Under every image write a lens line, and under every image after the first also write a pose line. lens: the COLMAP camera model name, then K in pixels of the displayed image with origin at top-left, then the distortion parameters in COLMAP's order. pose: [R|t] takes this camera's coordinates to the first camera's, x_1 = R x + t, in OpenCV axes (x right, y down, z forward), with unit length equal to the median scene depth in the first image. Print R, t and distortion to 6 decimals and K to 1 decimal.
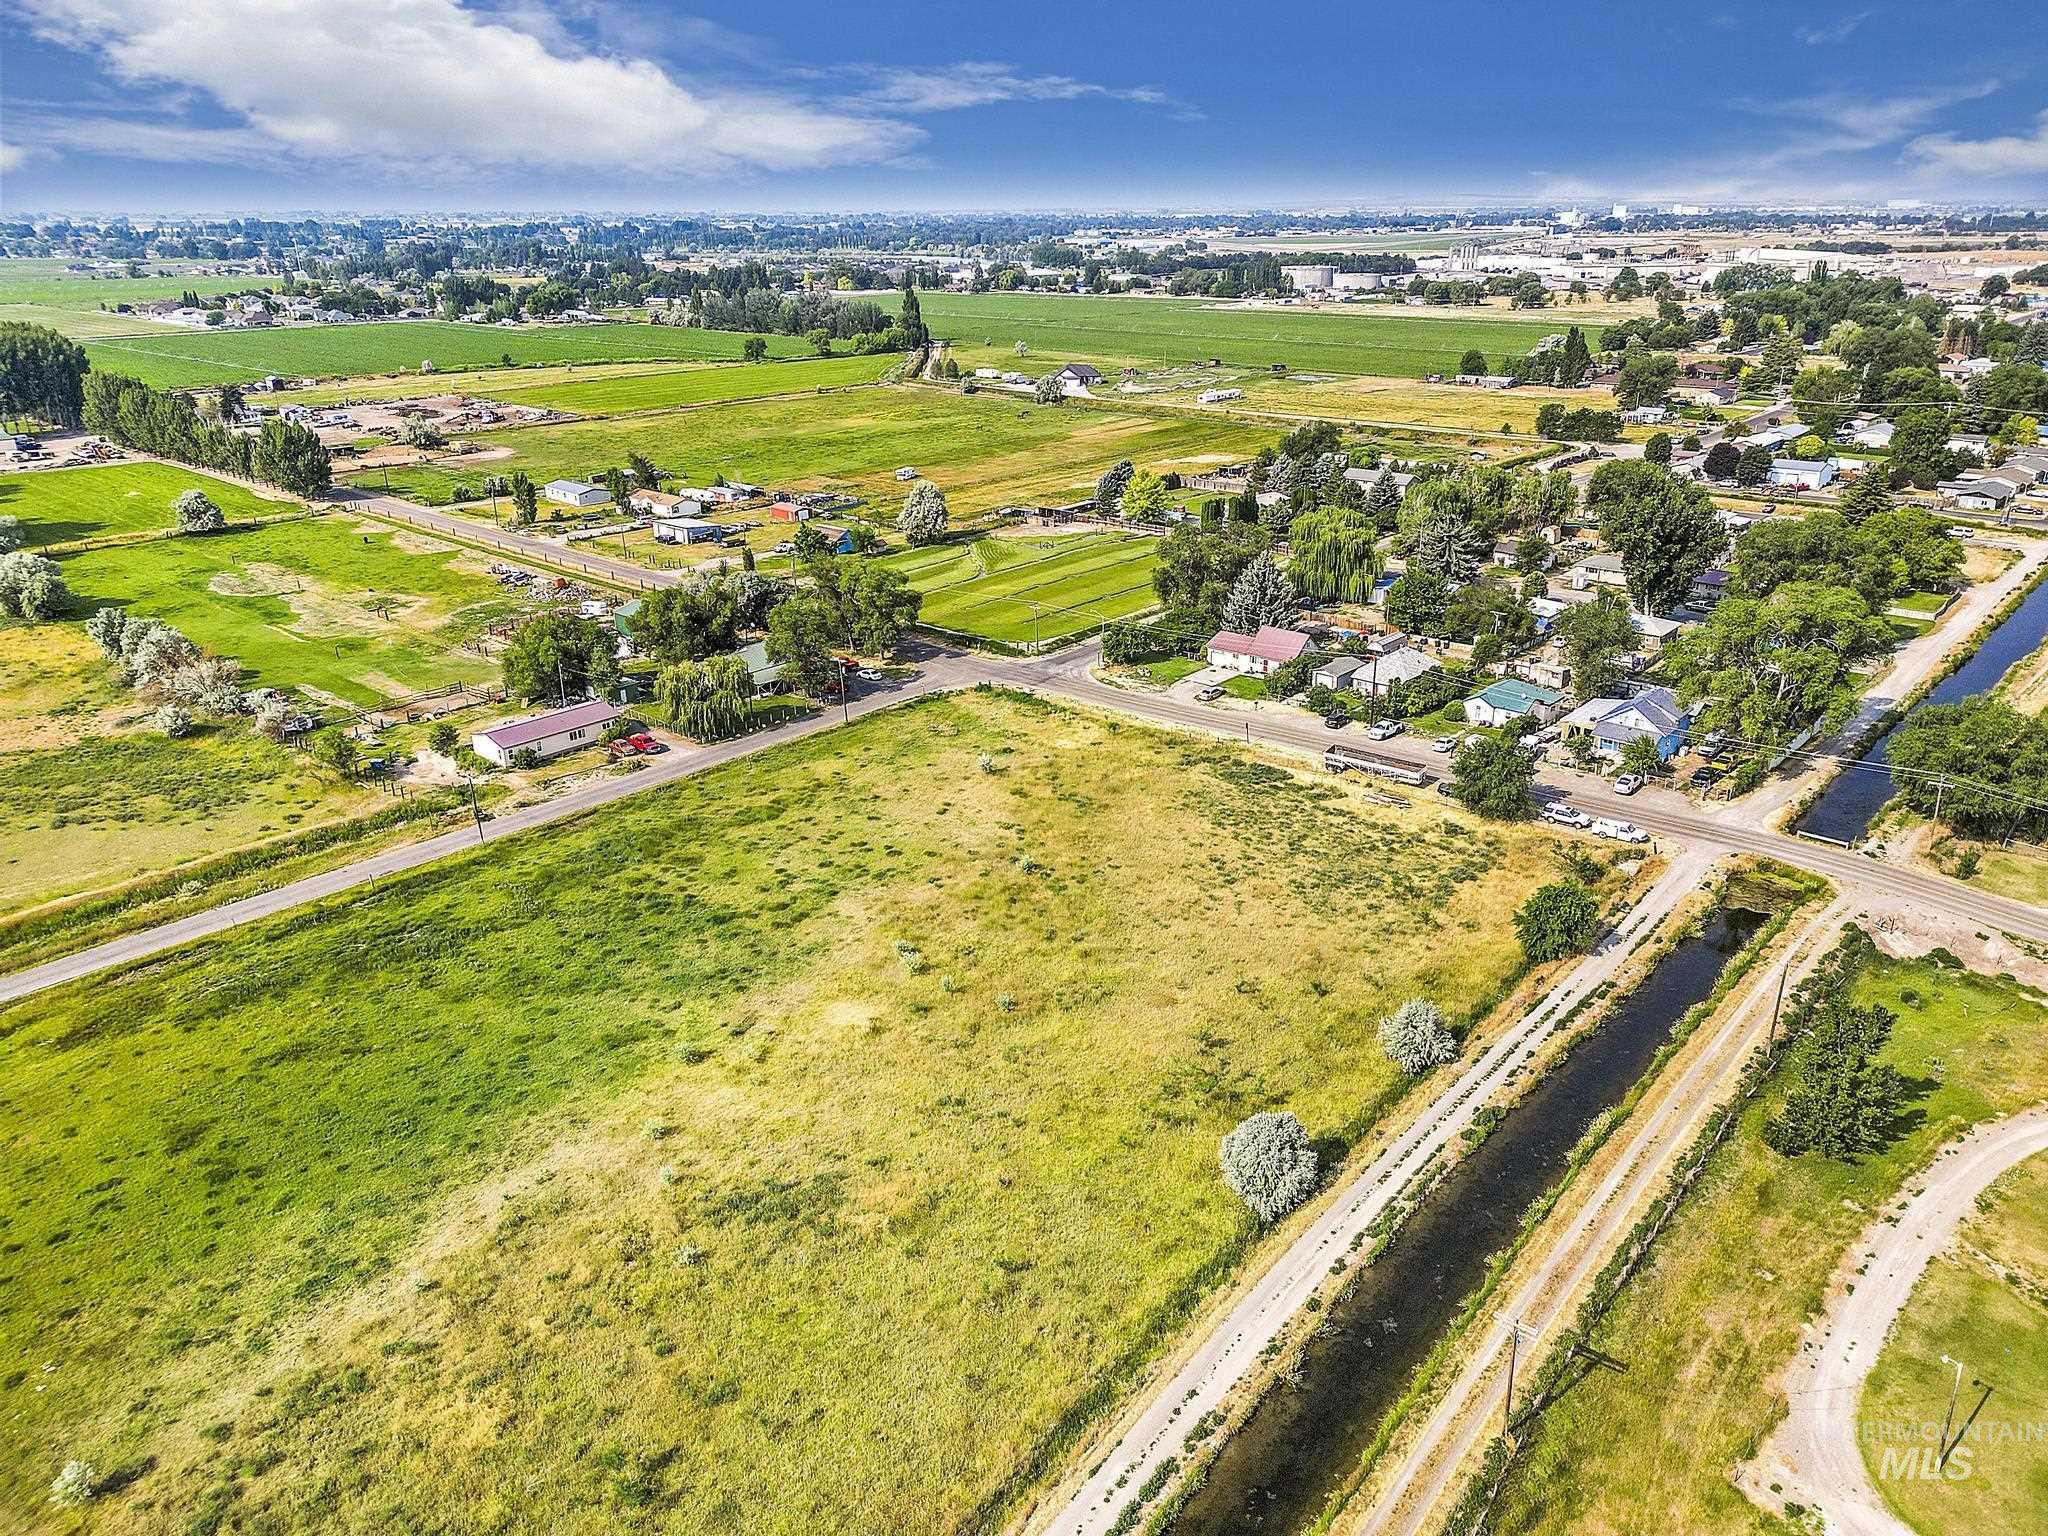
lens RADIAL K [[1401.4, 0, 1062.5], [0, 1401.4, 762.4], [0, 0, 1]] dist [0.085938, -0.088612]
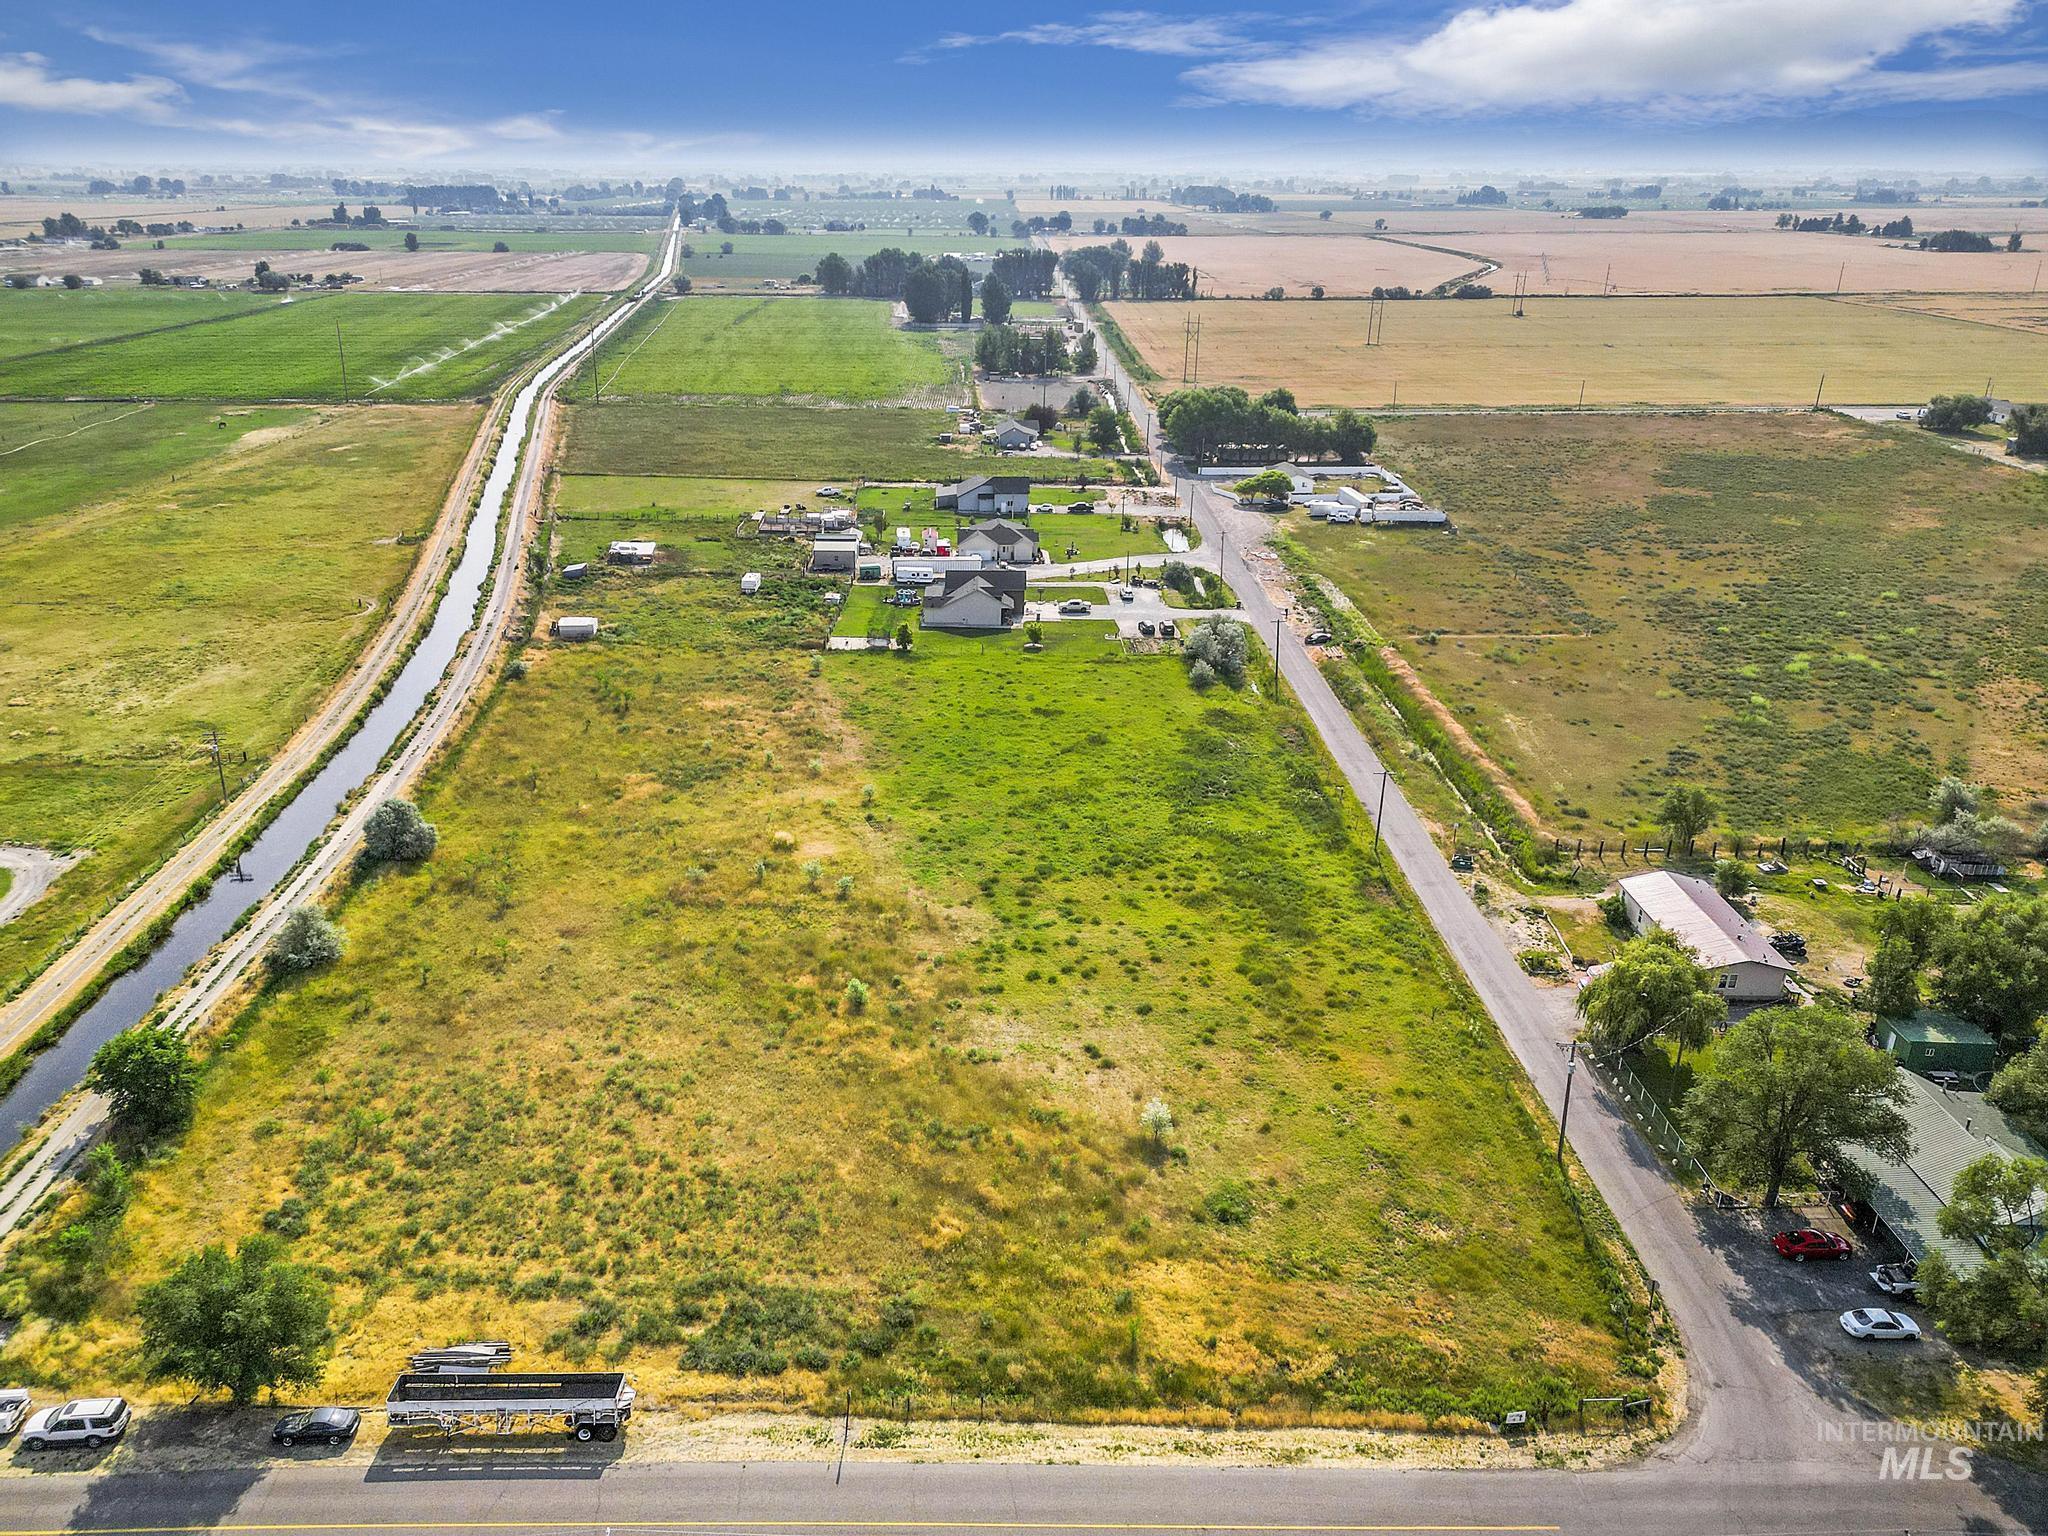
lens RADIAL K [[1489.2, 0, 1015.0], [0, 1489.2, 740.7], [0, 0, 1]] dist [0.095248, -0.056291]
pose [[-0.747306, 0.241863, -0.618900, 0.336191], [-0.239502, 0.770756, 0.590401, -0.472799], [0.619817, 0.589438, -0.518064, 1.175839]]
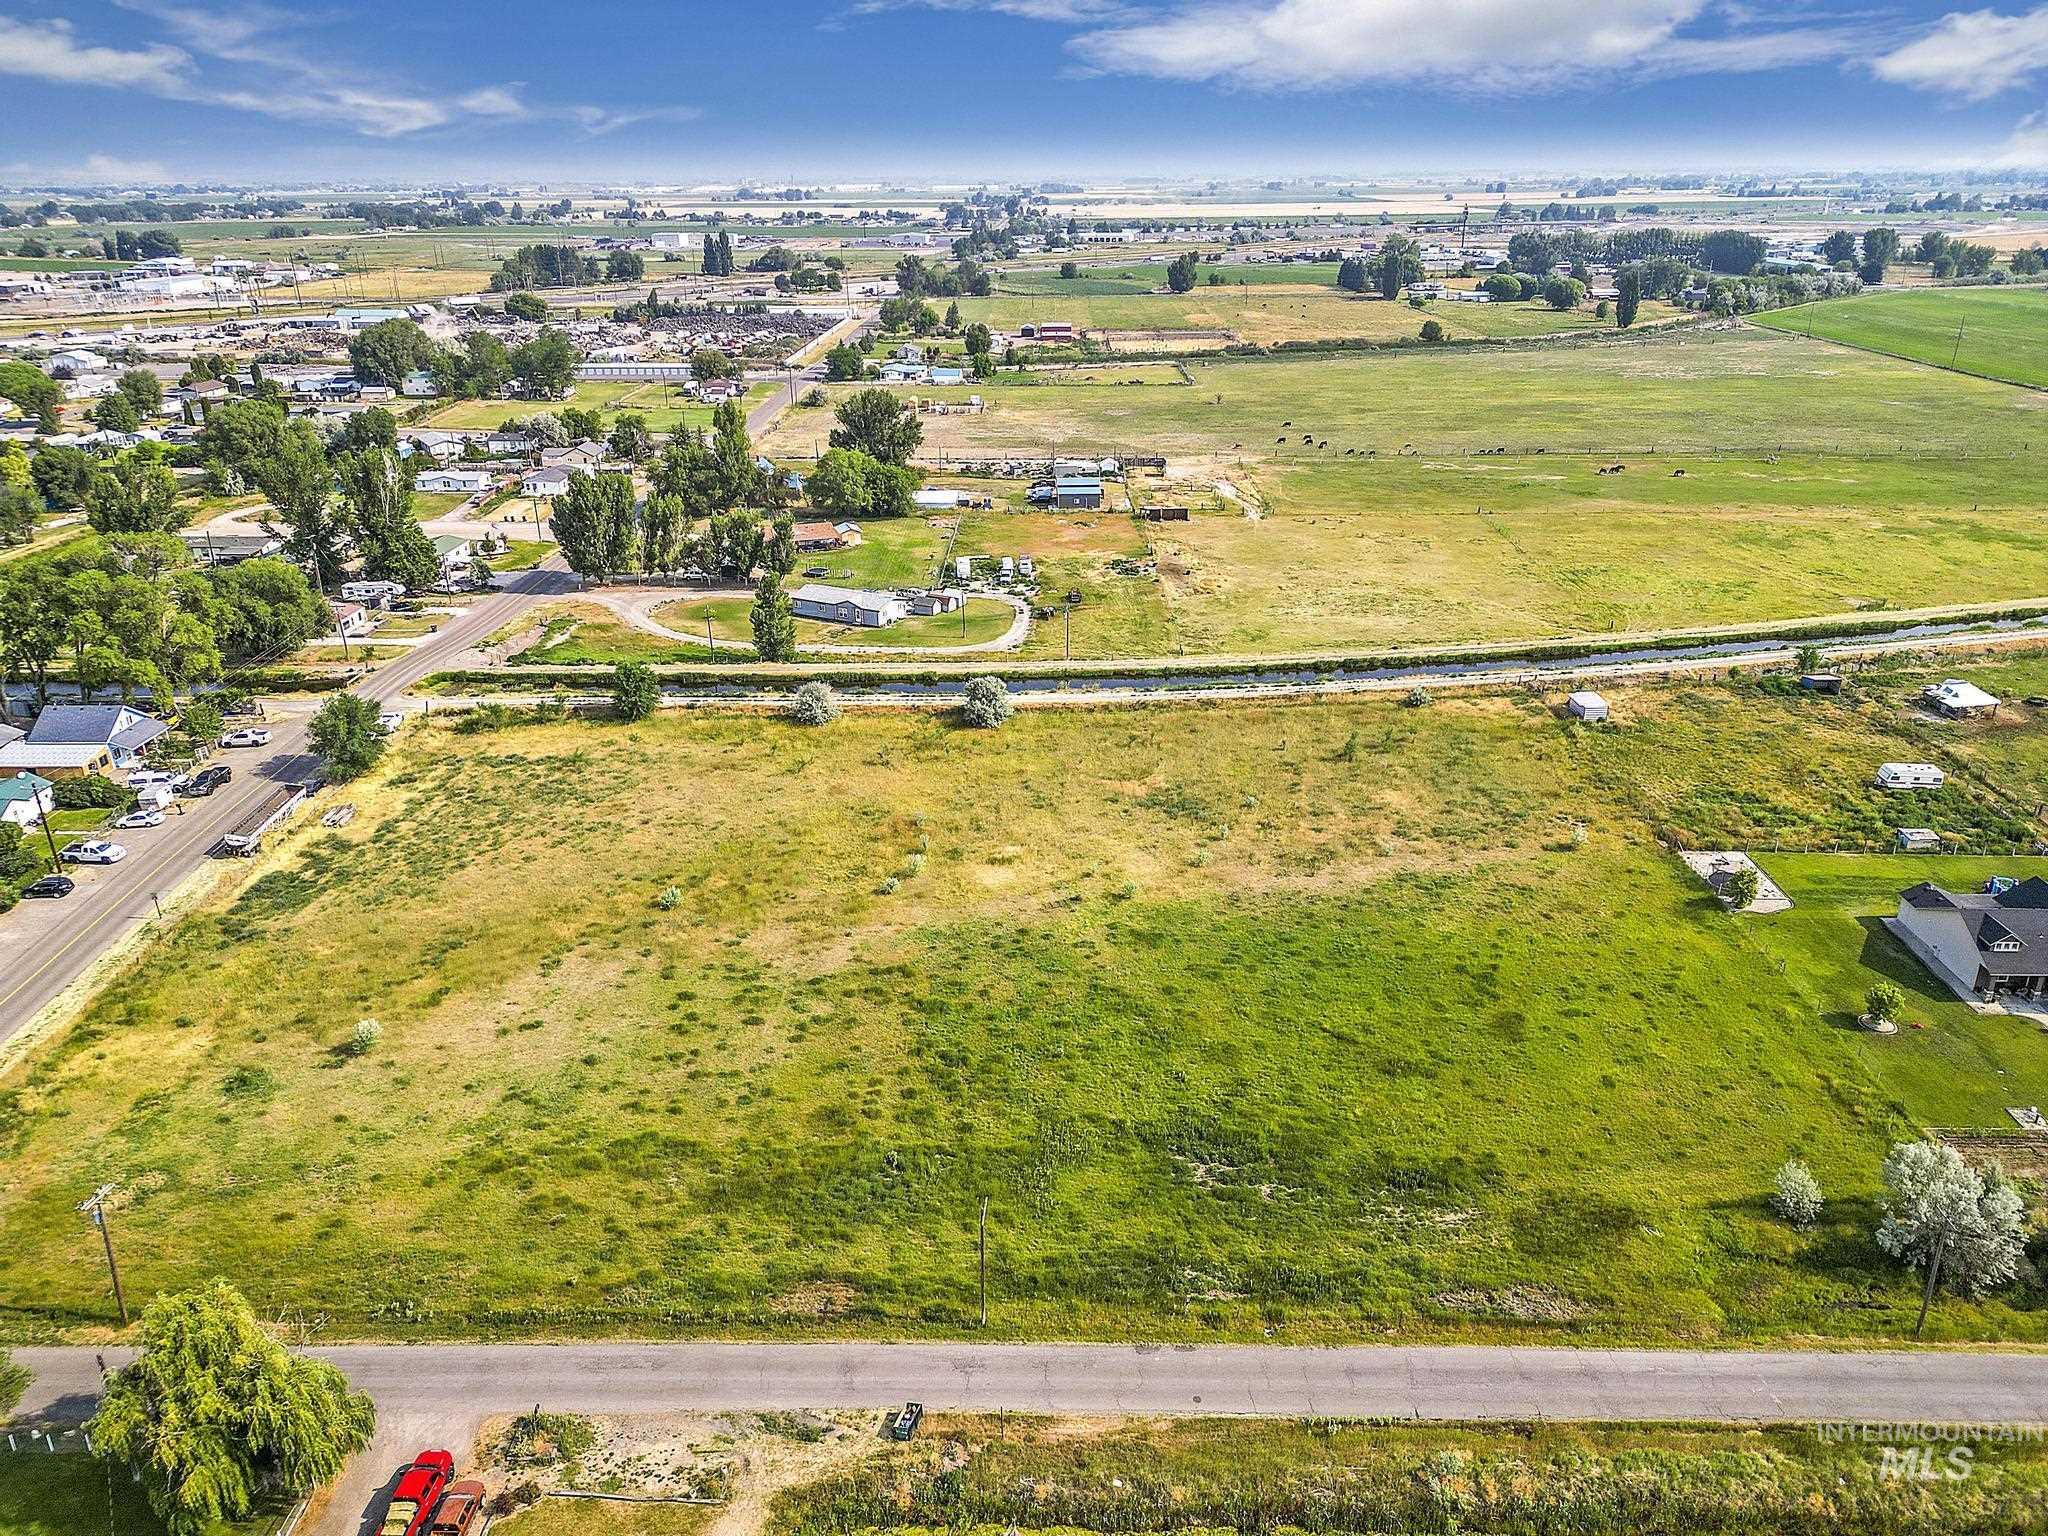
lens RADIAL K [[1422.9, 0, 1011.7], [0, 1422.9, 768.9], [0, 0, 1]] dist [0.096391, -0.111335]
pose [[-0.631726, -0.286845, 0.720169, -0.670567], [0.292497, 0.772147, 0.564123, -0.373193], [-0.717892, 0.567018, -0.403884, 0.969040]]
